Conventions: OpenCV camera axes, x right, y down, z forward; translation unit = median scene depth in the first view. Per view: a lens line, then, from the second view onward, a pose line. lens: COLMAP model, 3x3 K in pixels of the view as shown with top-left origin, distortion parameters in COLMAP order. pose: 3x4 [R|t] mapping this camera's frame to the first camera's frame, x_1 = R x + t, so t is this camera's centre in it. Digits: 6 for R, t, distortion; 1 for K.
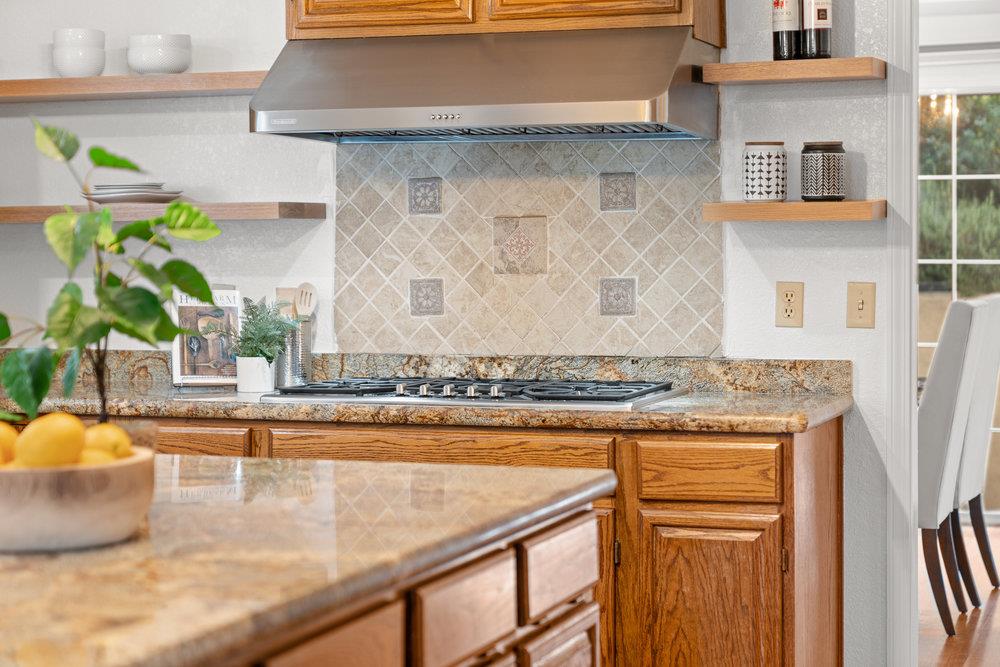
lens RADIAL K [[1986.4, 0, 499.2], [0, 1986.4, 327.7], [0, 0, 1]] dist [0.062164, 0.000000]
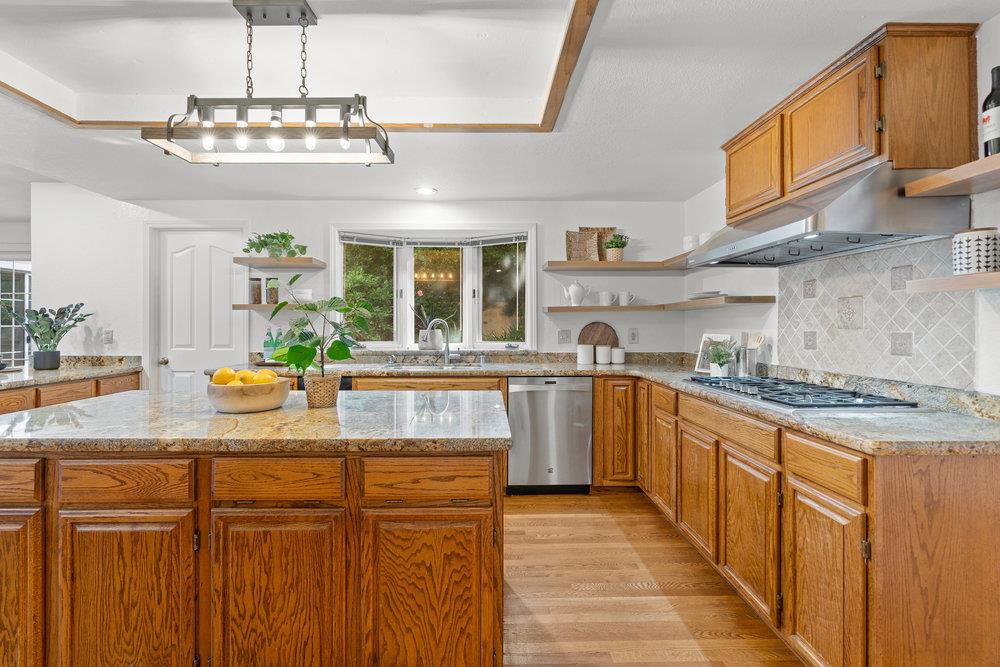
lens RADIAL K [[457.3, 0, 493.1], [0, 457.3, 326.8], [0, 0, 1]] dist [-0.005609, 0.004805]
pose [[0.342788, 0.008140, -0.939377, 0.308015], [-0.036976, 0.999304, -0.004834, -0.016535], [0.938685, 0.036391, 0.342851, 0.601879]]
